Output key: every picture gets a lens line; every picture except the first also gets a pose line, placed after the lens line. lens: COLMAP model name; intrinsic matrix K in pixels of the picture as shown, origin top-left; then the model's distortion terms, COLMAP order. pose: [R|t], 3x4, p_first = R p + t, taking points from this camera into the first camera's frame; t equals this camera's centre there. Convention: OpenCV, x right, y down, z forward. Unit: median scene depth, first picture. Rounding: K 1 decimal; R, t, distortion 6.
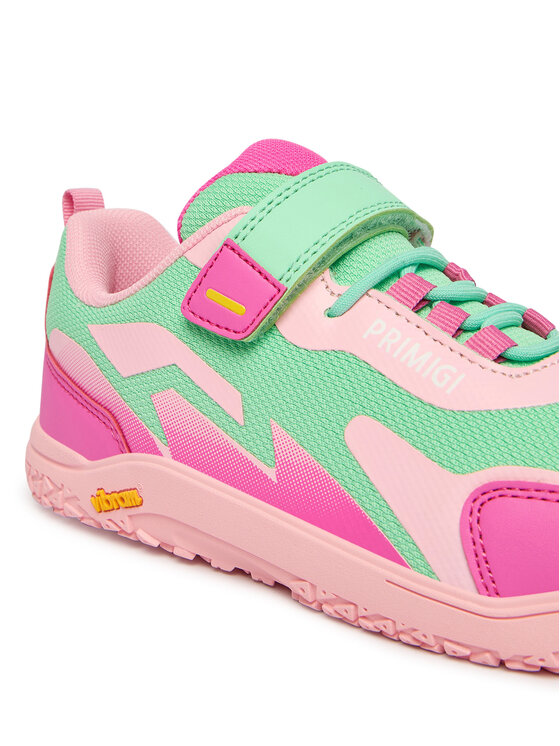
lens RADIAL K [[1108.9, 0, 280.0], [0, 1108.9, 373.0], [0, 0, 1]] dist [-0.153383, 0.066731]
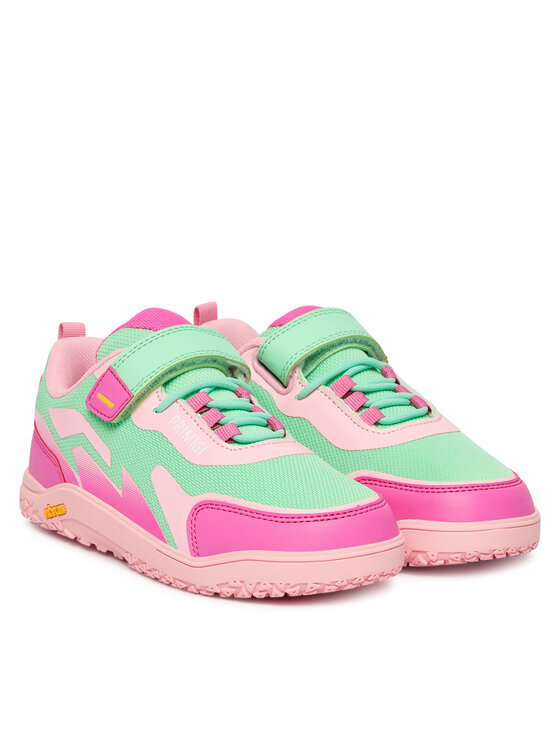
lens RADIAL K [[2194.7, 0, 280.0], [0, 2194.7, 373.0], [0, 0, 1]] dist [-1.216227, -0.099422]
pose [[0.965766, 0.067753, -0.250412, 1.126451], [-0.087841, 0.993678, -0.069921, 0.117388], [0.244091, 0.089524, 0.965611, -2.407979]]
